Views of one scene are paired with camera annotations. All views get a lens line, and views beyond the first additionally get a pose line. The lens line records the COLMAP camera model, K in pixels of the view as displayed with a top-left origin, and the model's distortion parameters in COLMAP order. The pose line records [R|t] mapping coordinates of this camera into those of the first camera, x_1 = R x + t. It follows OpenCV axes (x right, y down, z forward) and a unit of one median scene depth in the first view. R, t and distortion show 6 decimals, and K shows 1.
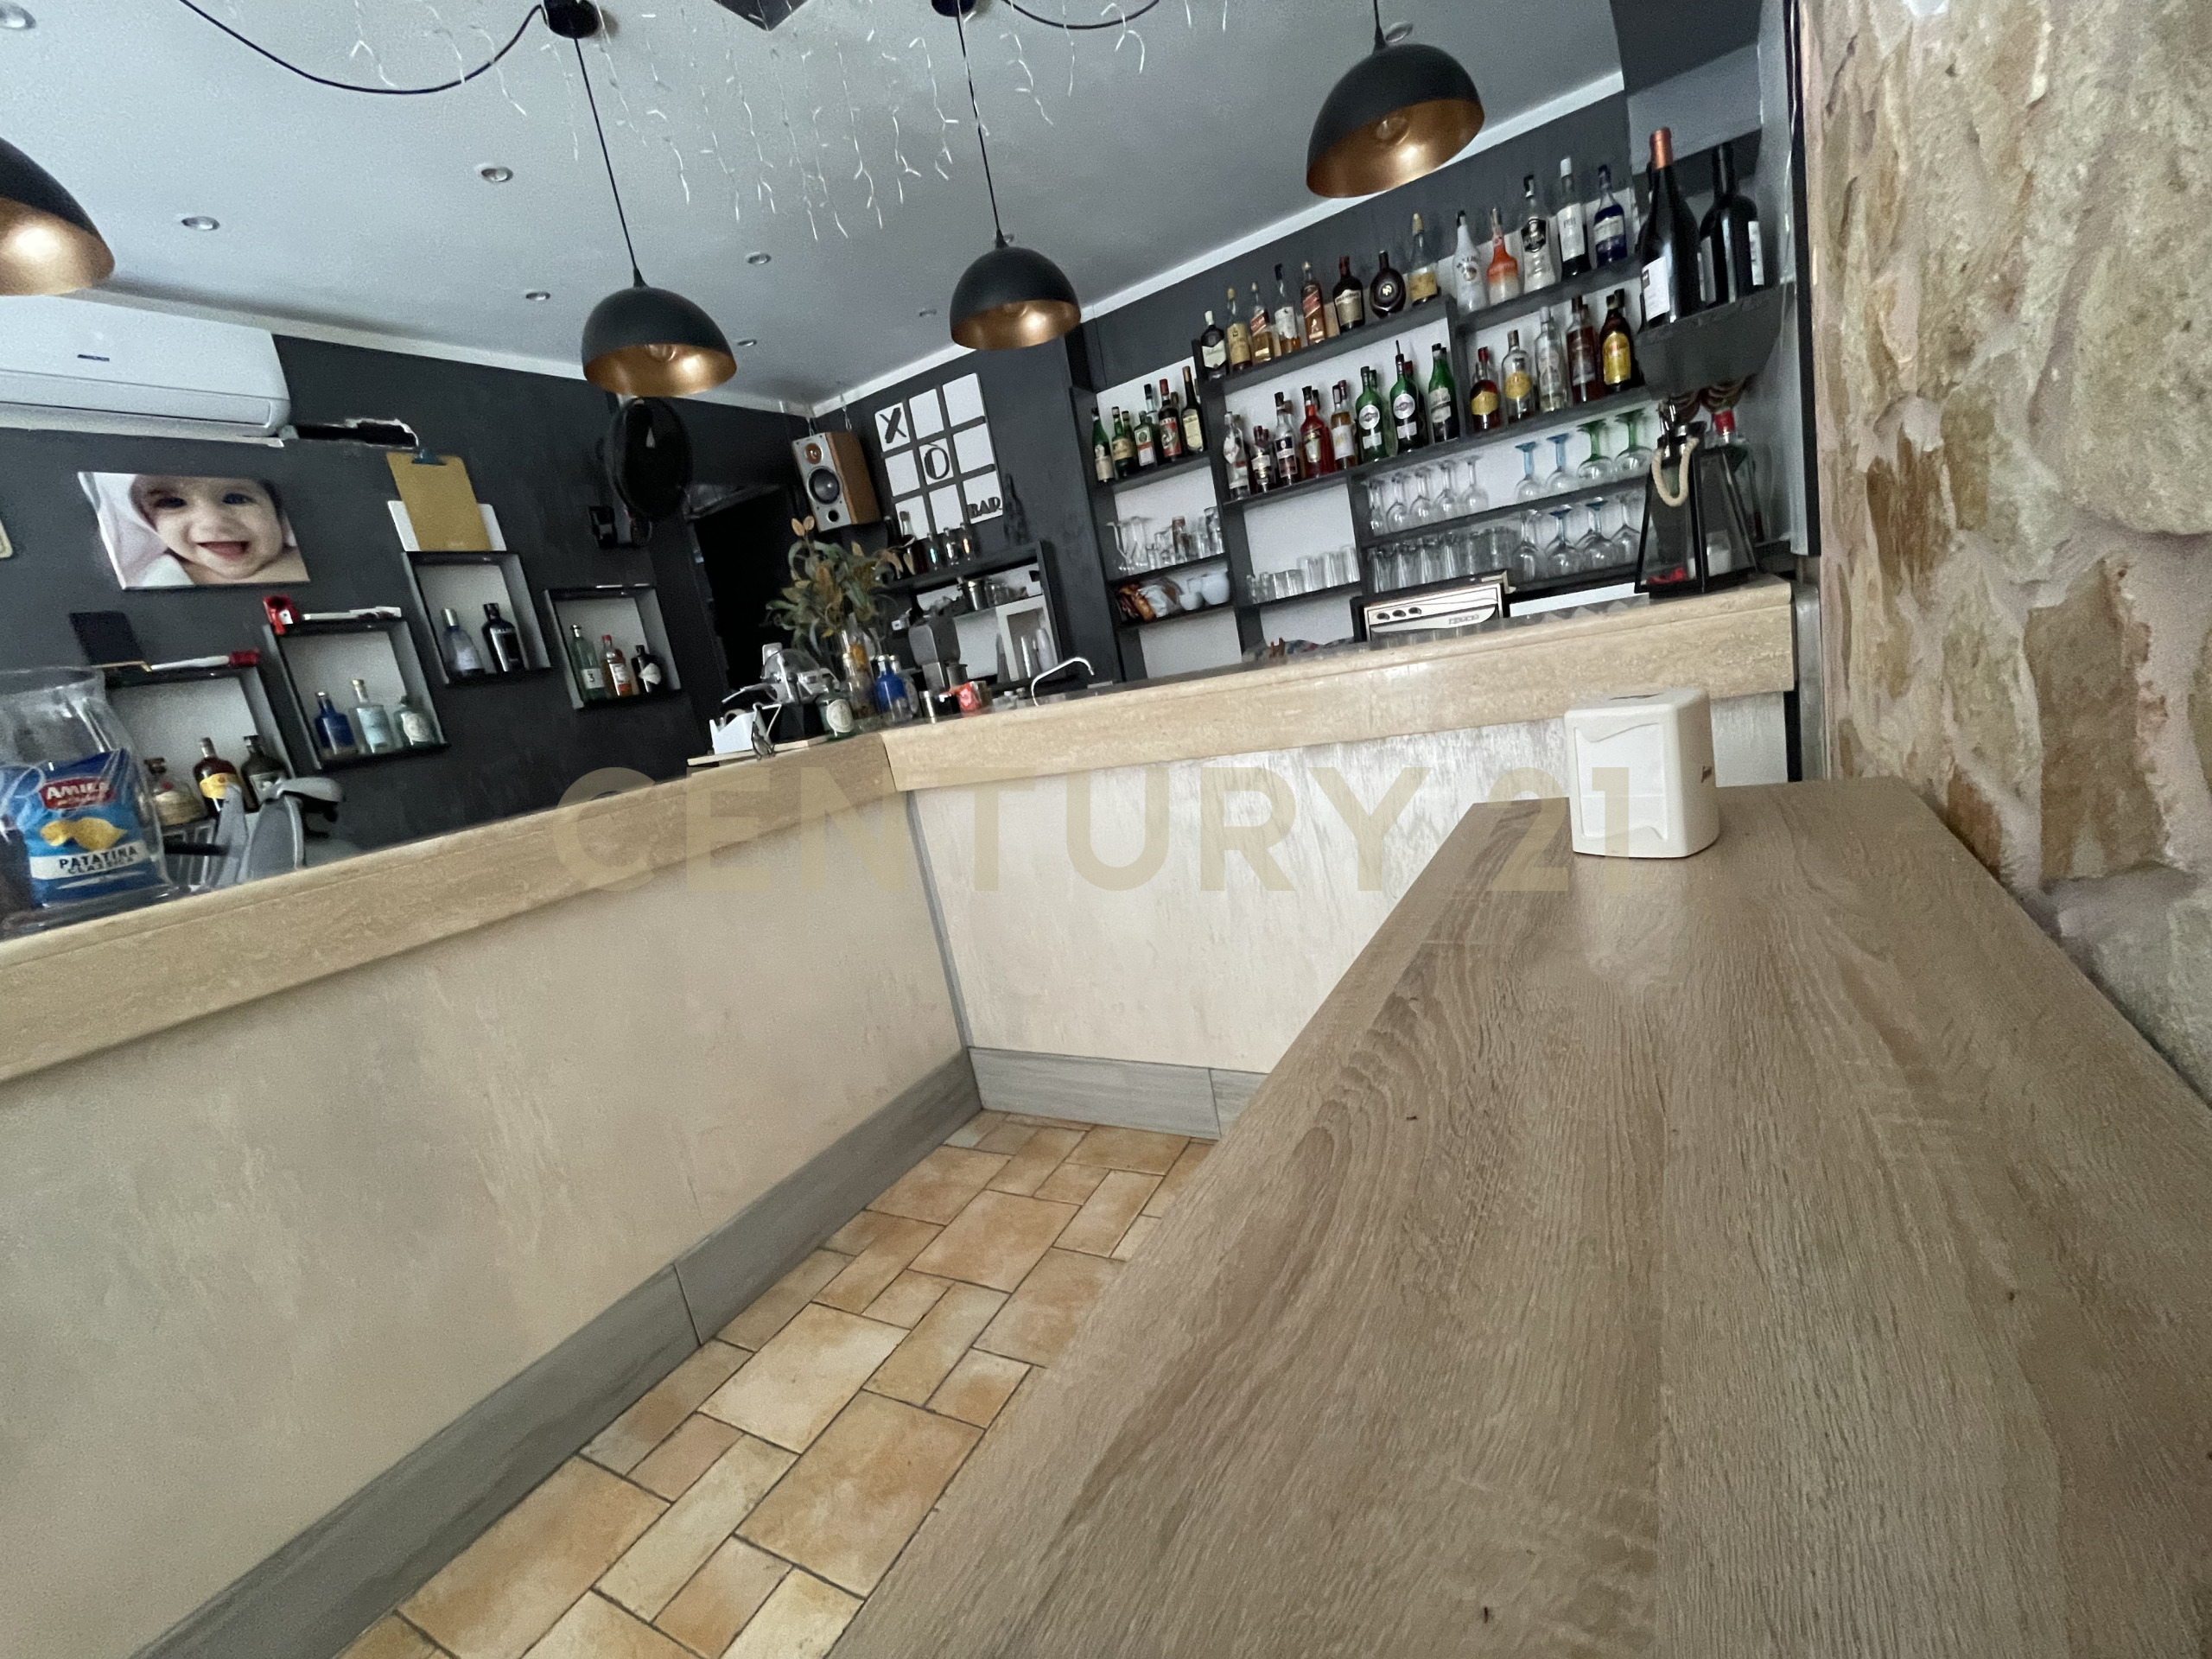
lens RADIAL K [[895.8, 0, 1106.0], [0, 895.8, 829.5], [0, 0, 1]] dist [-0.002458, -0.000069]
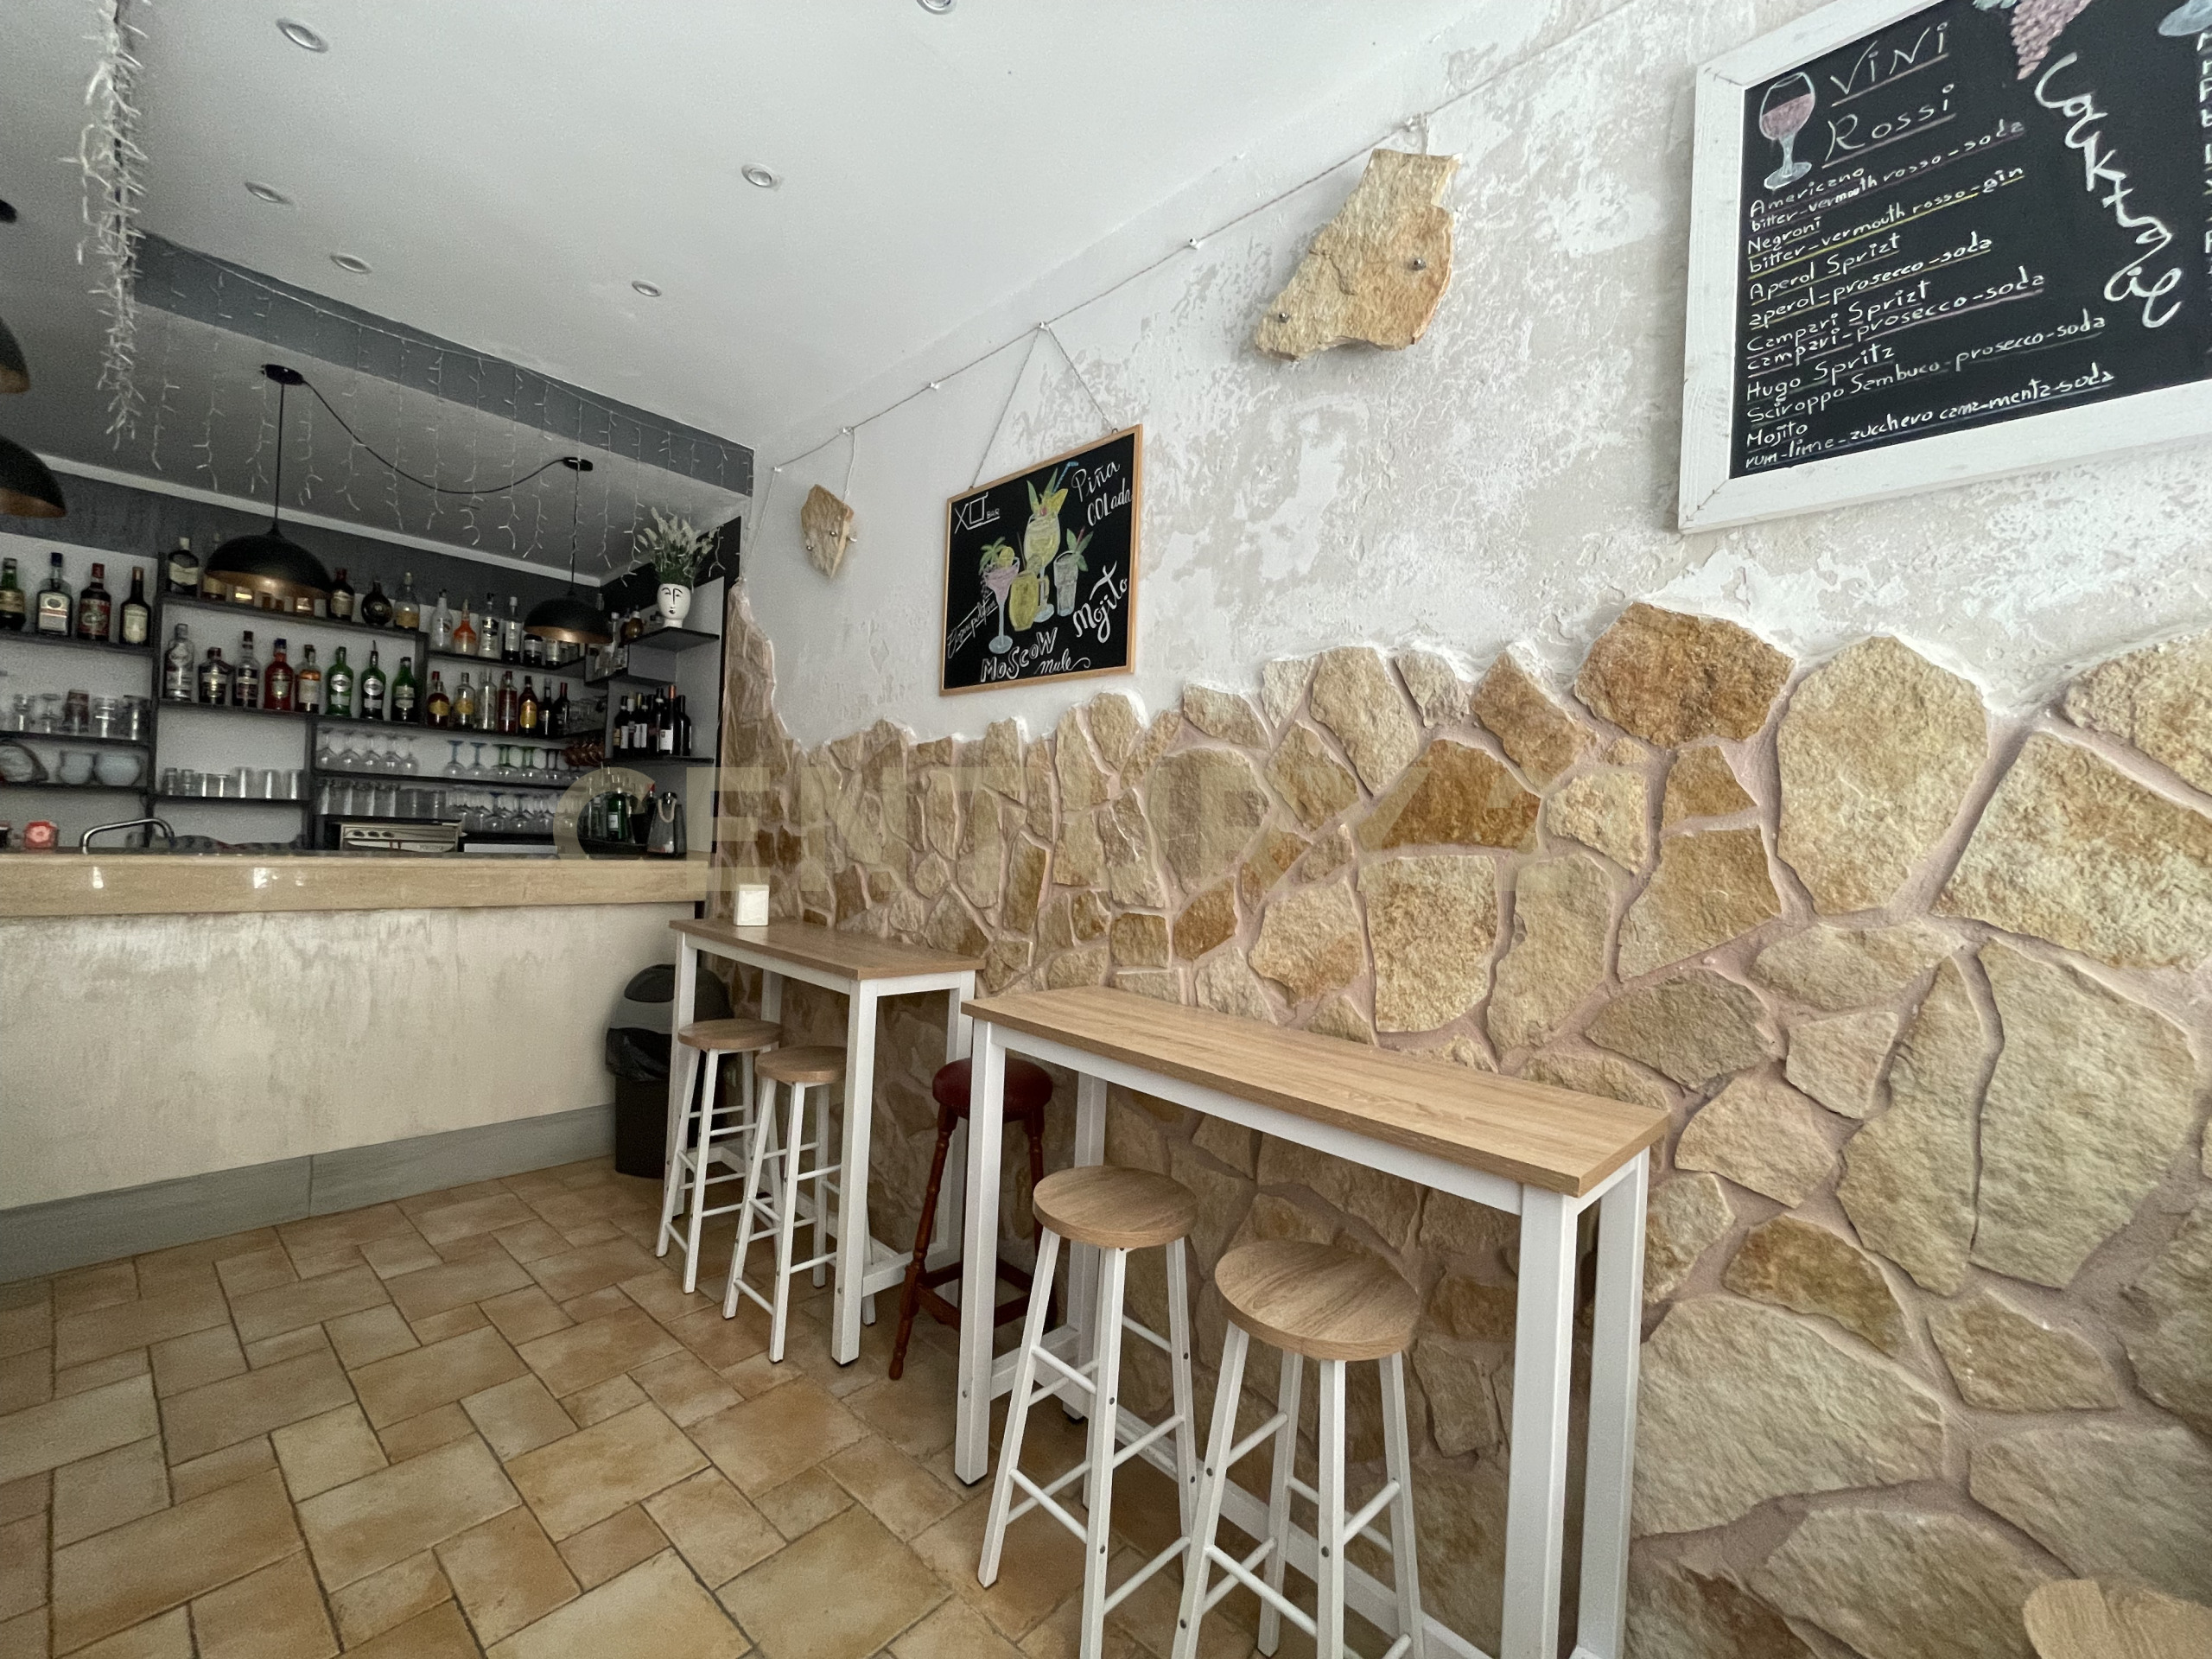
lens RADIAL K [[907.6, 0, 1106.0], [0, 907.6, 829.5], [0, 0, 1]] dist [-0.000671, -0.000146]
pose [[0.187415, 0.205682, 0.960505, -0.731768], [0.110594, 0.967196, -0.228694, 0.174374], [-0.976035, 0.149086, 0.158520, -0.271935]]
